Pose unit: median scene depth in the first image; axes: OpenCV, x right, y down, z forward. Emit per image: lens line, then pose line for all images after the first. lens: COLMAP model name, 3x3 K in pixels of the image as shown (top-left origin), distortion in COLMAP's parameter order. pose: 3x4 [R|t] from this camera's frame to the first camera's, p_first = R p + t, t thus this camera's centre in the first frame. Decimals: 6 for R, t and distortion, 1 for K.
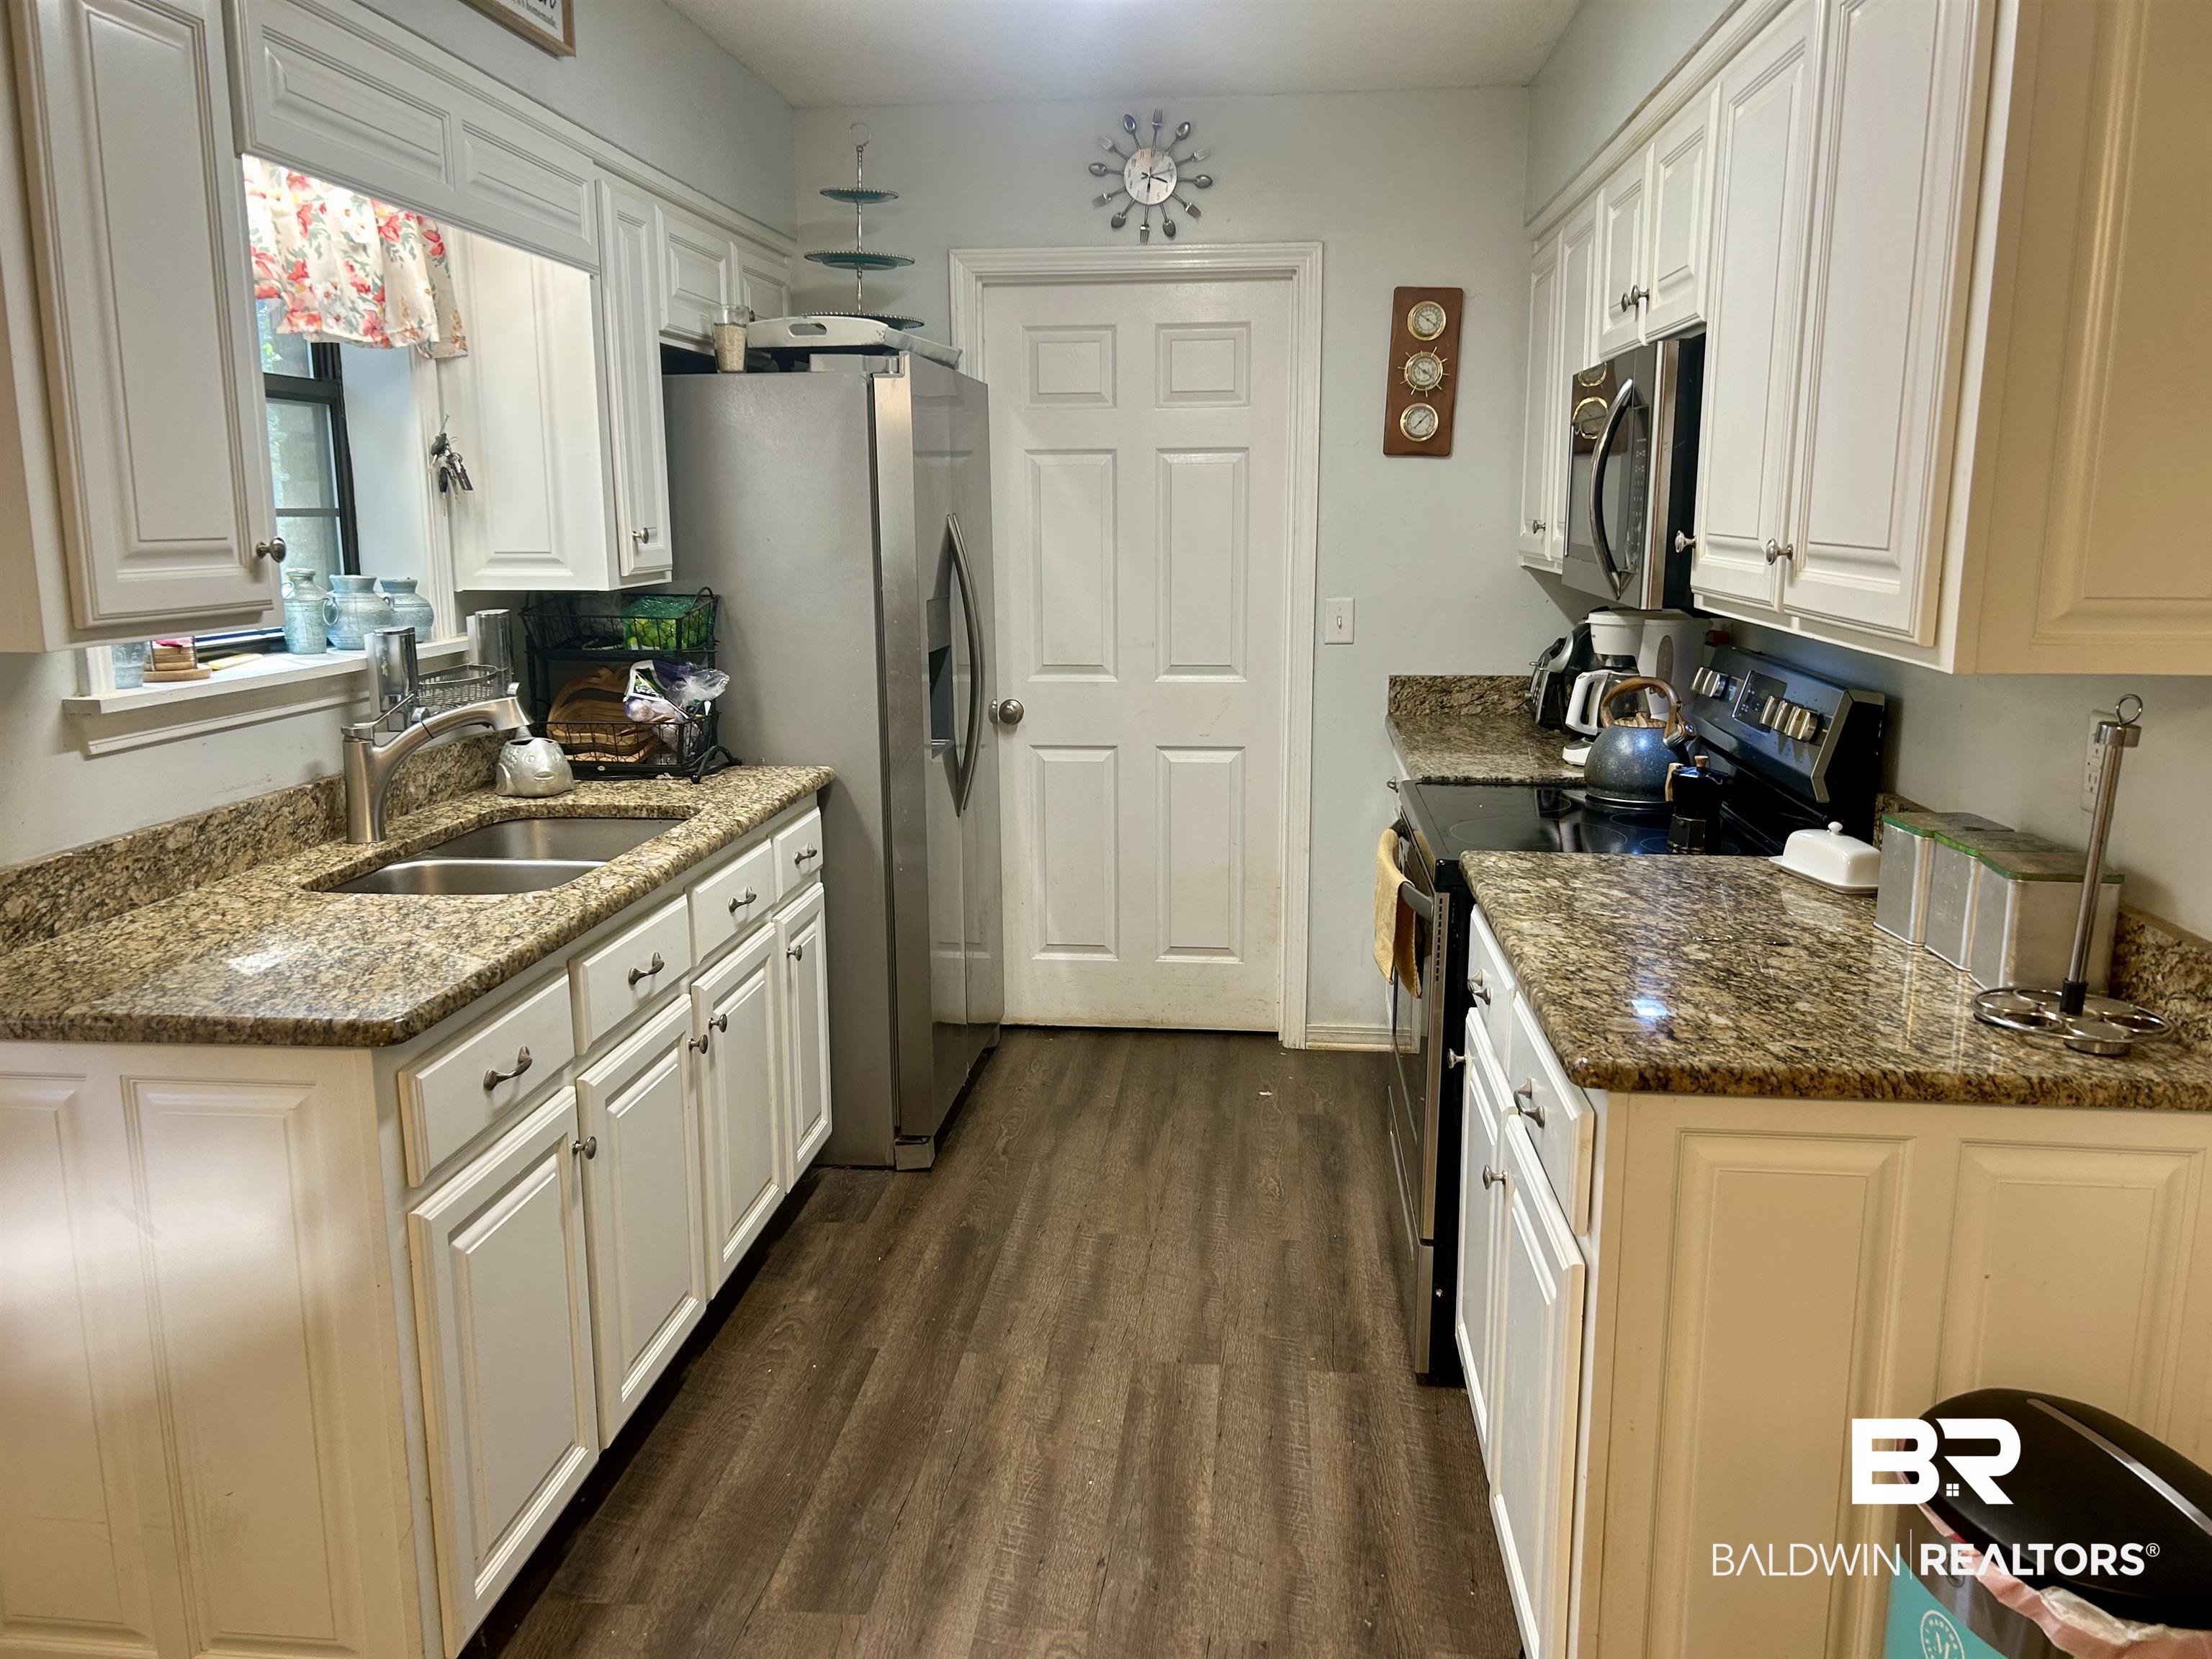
lens RADIAL K [[1686.9, 0, 1102.8], [0, 1686.9, 826.9], [0, 0, 1]] dist [0.024013, -0.005096]
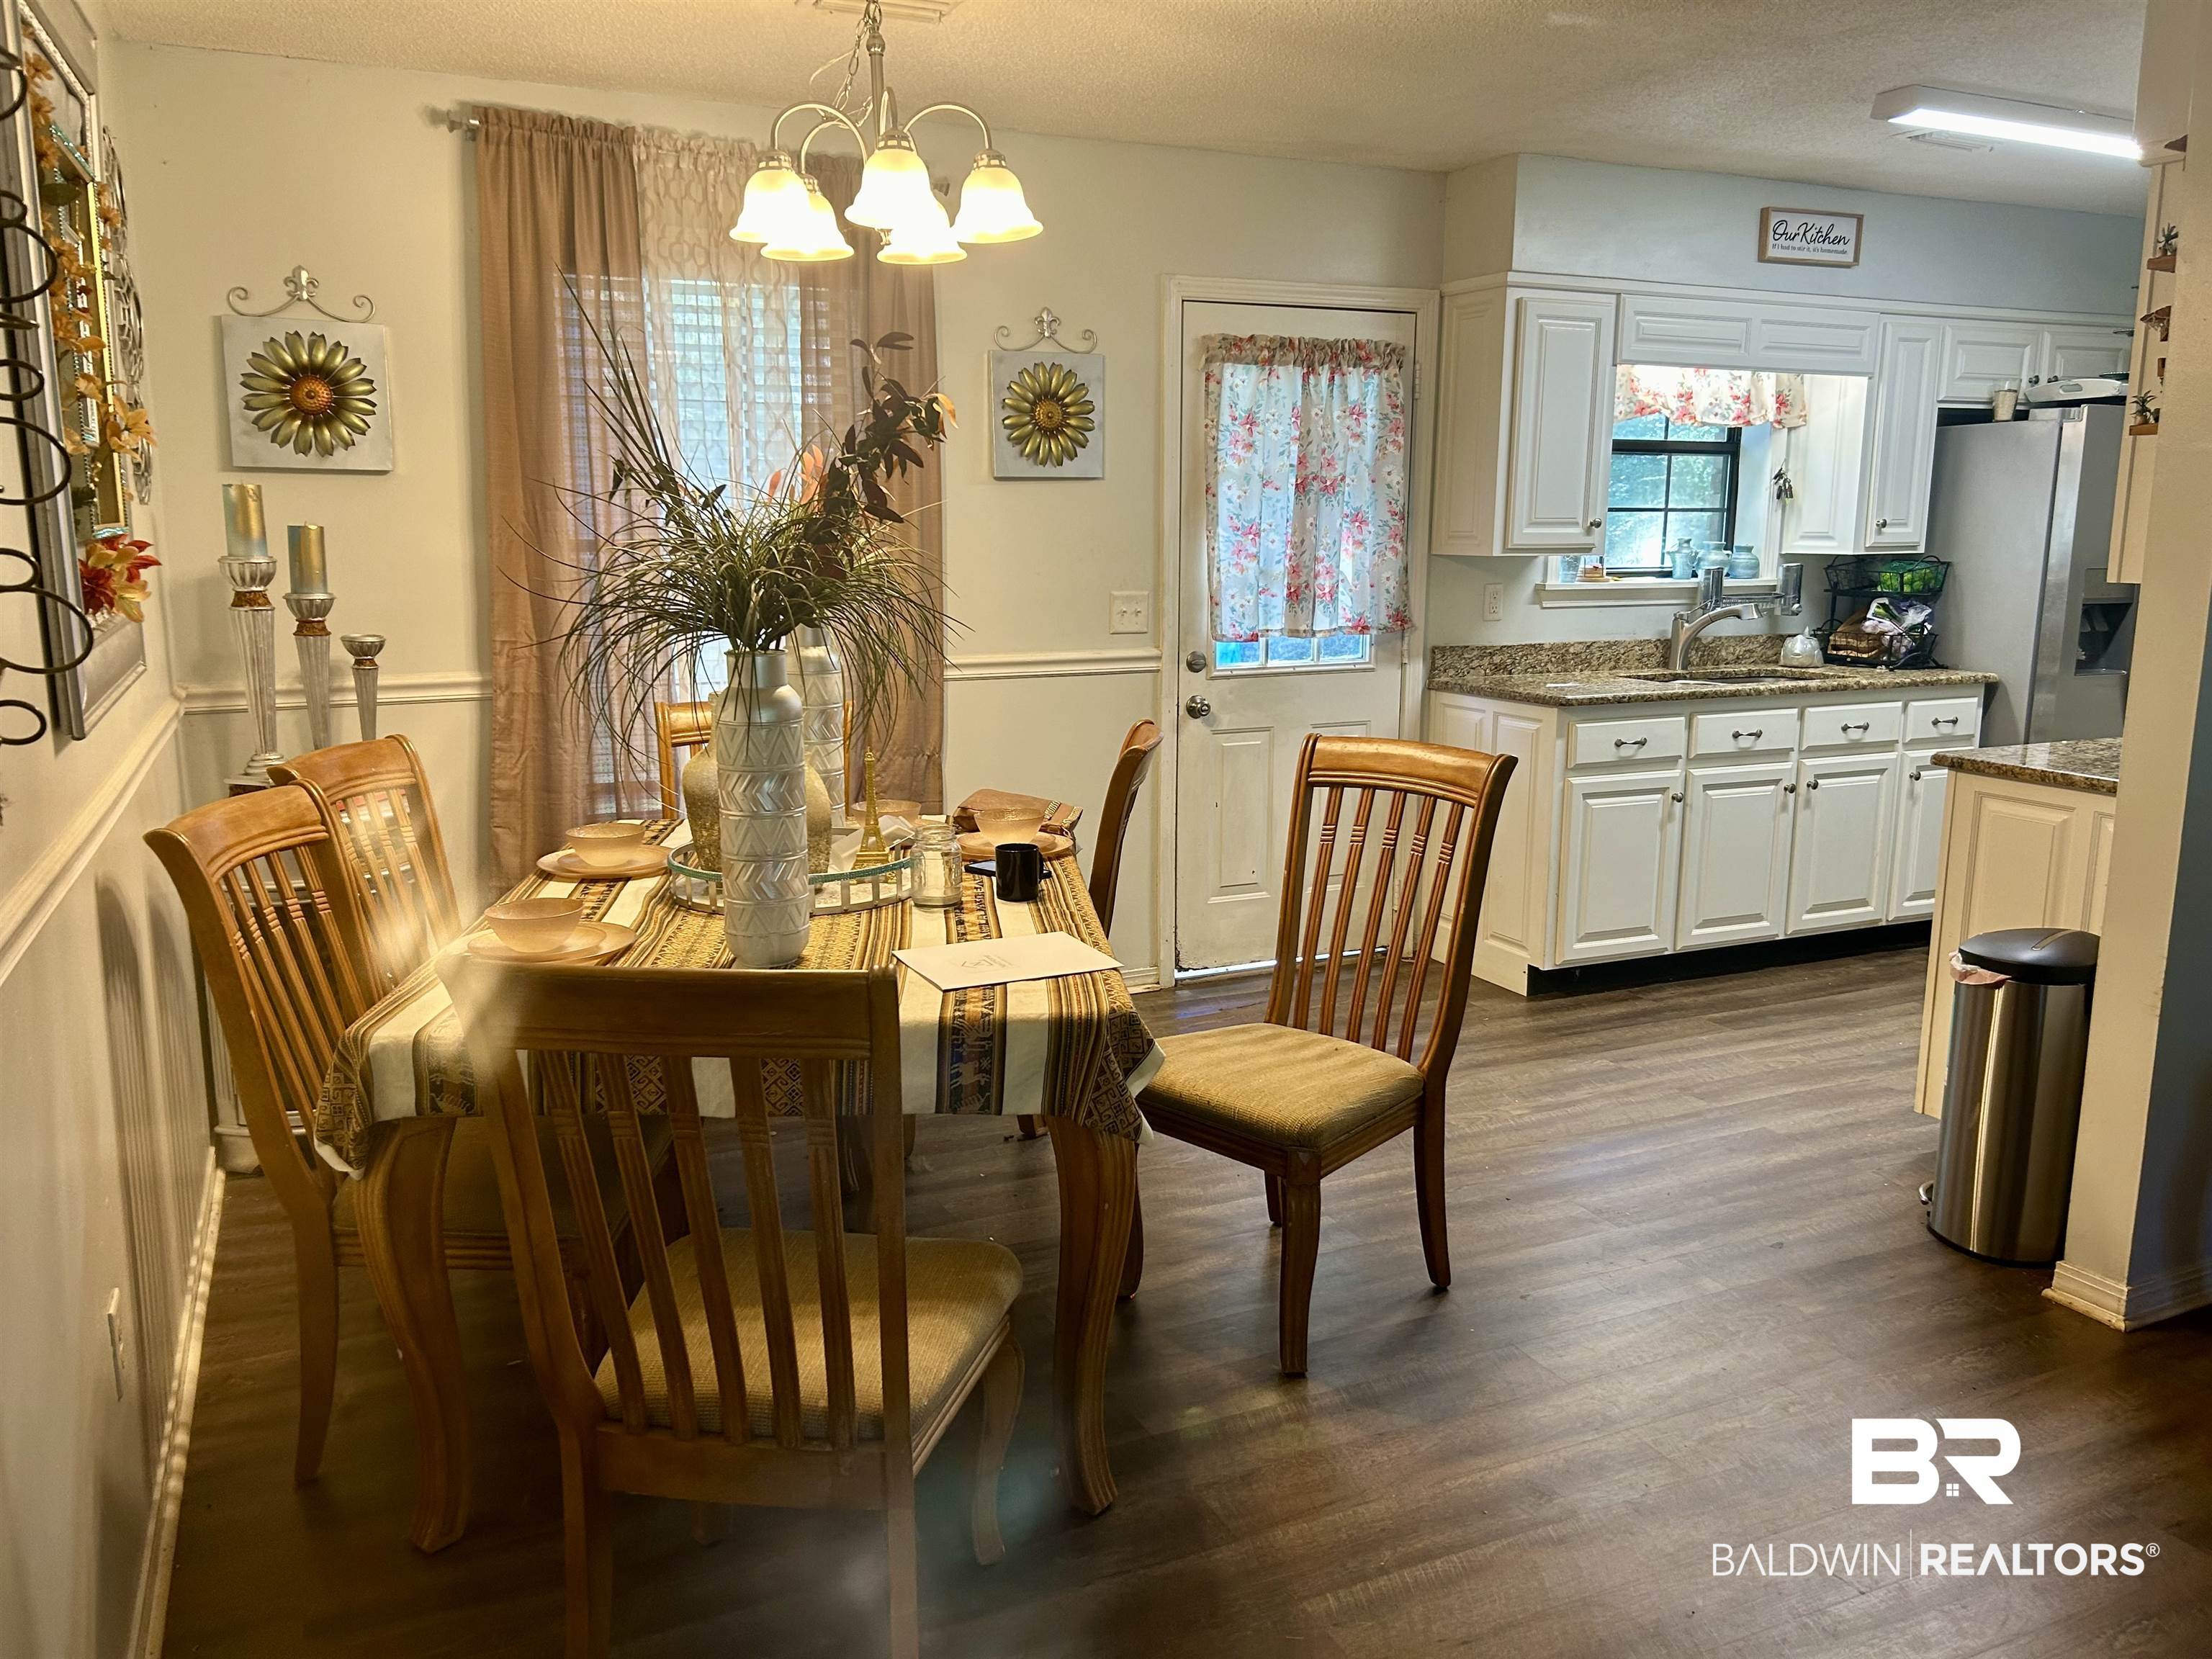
lens RADIAL K [[1686.9, 0, 1106.2], [0, 1686.9, 833.8], [0, 0, 1]] dist [0.024013, -0.005096]
pose [[0.513813, 0.163257, -0.842225, 0.868123], [-0.165556, 0.982142, 0.089378, 0.120454], [0.841776, 0.093512, 0.531665, -0.584118]]
